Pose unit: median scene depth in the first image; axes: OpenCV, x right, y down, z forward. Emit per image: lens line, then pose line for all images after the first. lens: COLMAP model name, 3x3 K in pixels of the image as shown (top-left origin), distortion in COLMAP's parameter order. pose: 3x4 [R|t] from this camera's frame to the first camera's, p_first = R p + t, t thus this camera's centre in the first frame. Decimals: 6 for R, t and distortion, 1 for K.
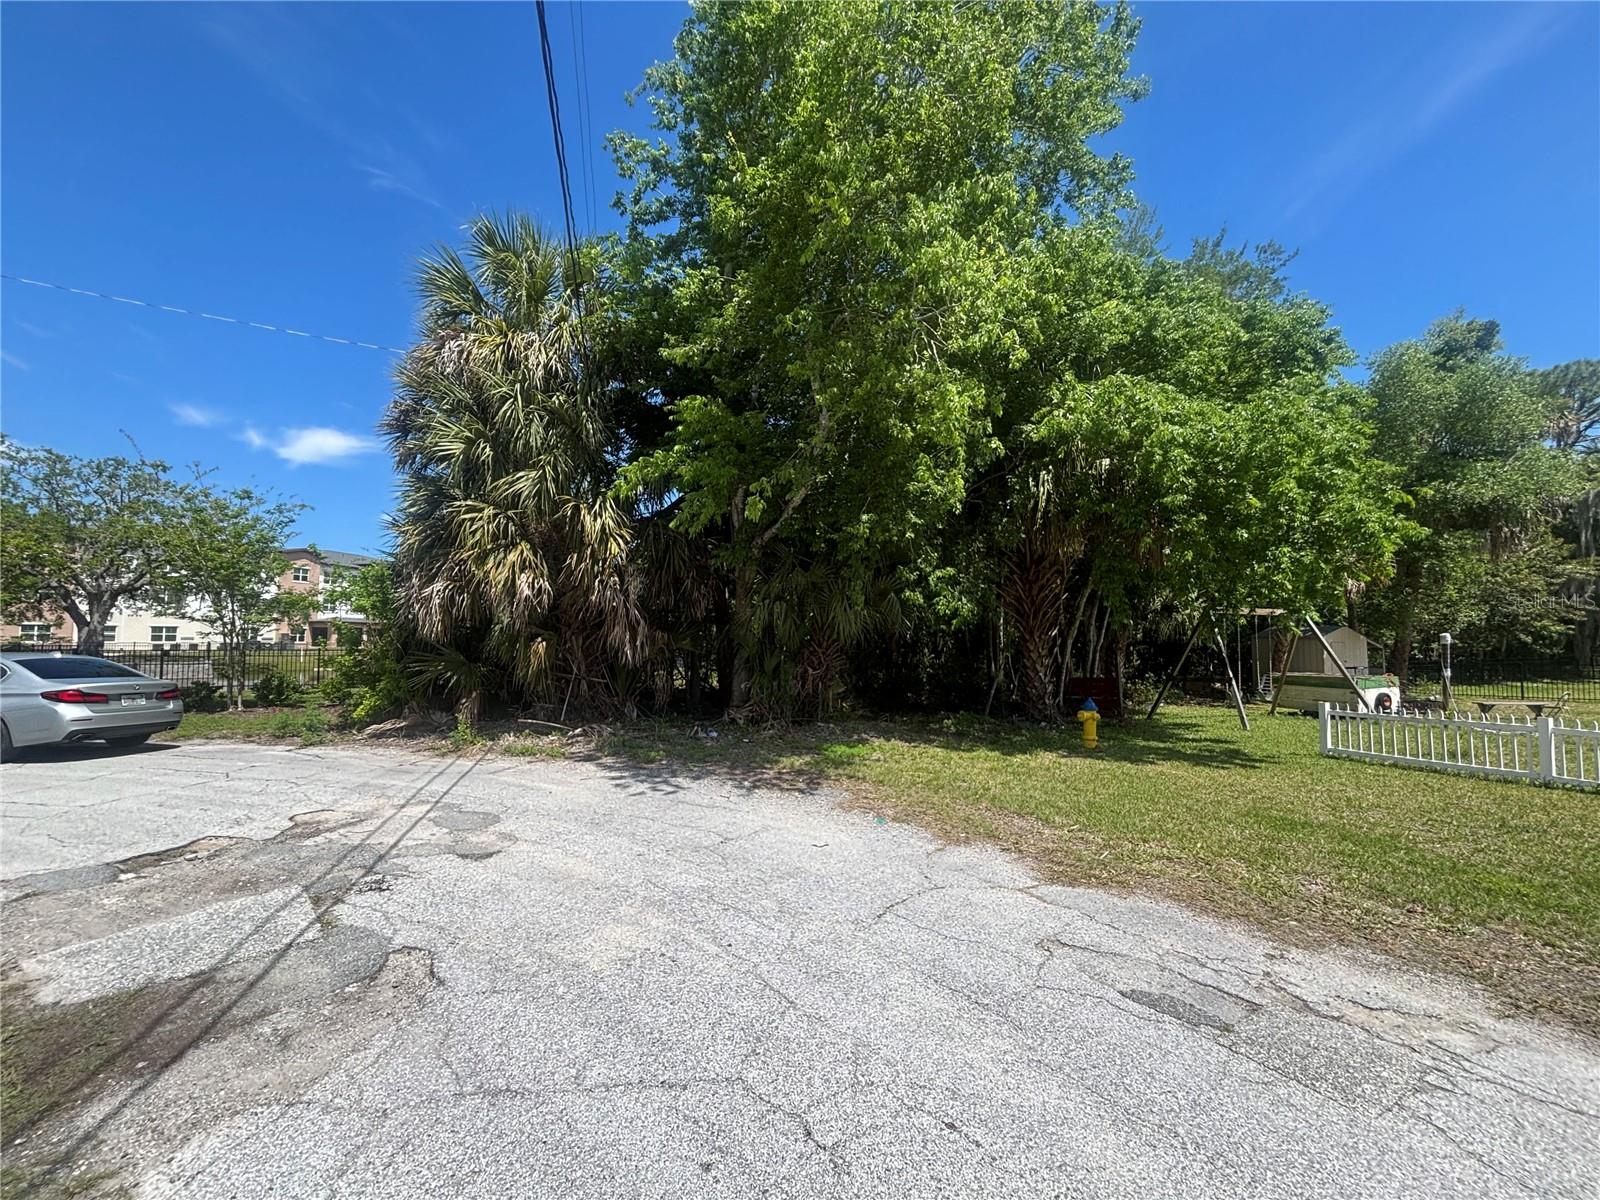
lens RADIAL K [[662.9, 0, 808.0], [0, 662.9, 605.9], [0, 0, 1]] dist [0.003348, 0.002184]
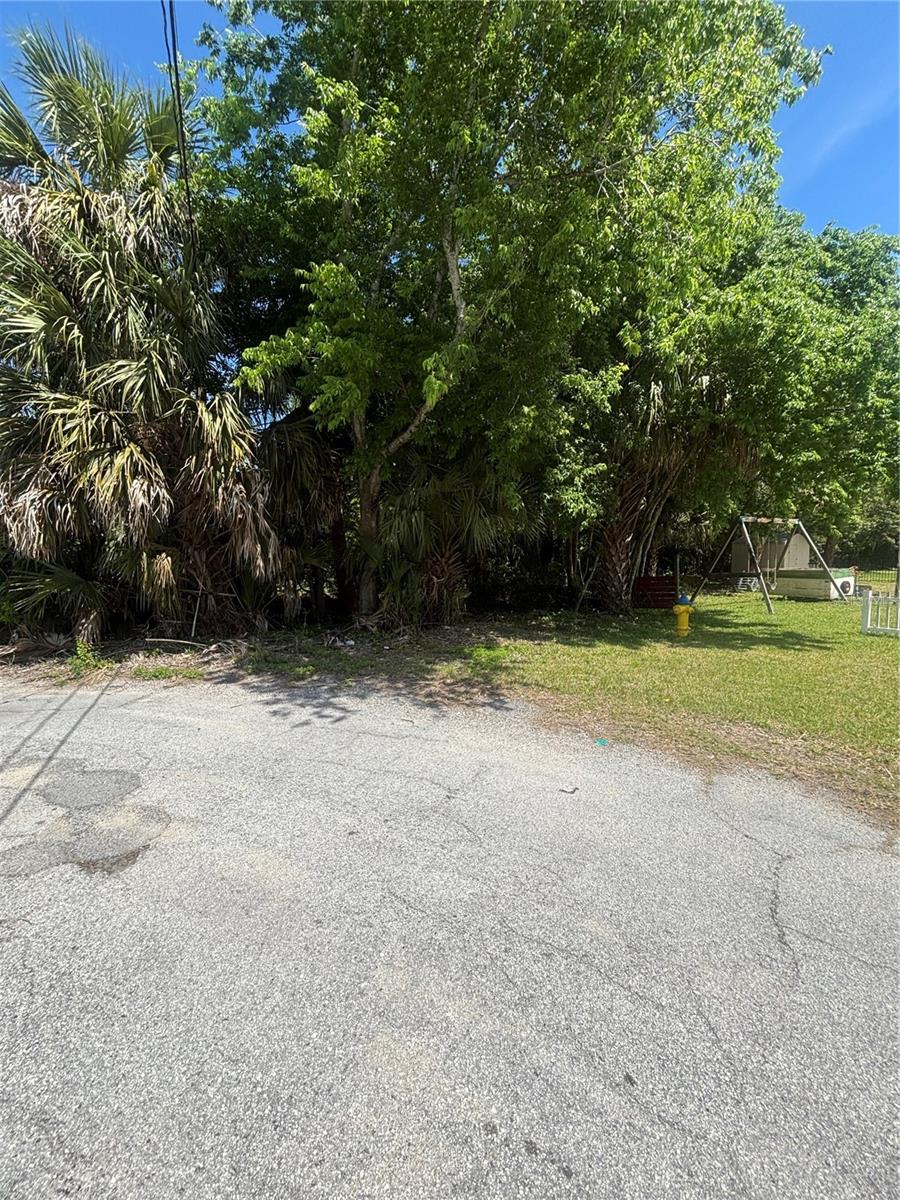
lens RADIAL K [[497.2, 0, 442.9], [0, 497.2, 598.9], [0, 0, 1]] dist [0.003348, 0.002184]
pose [[0.989347, -0.039185, 0.140202, -0.118141], [0.019473, 0.990060, 0.139294, 0.023939], [-0.144266, -0.135080, 0.980276, 0.257250]]
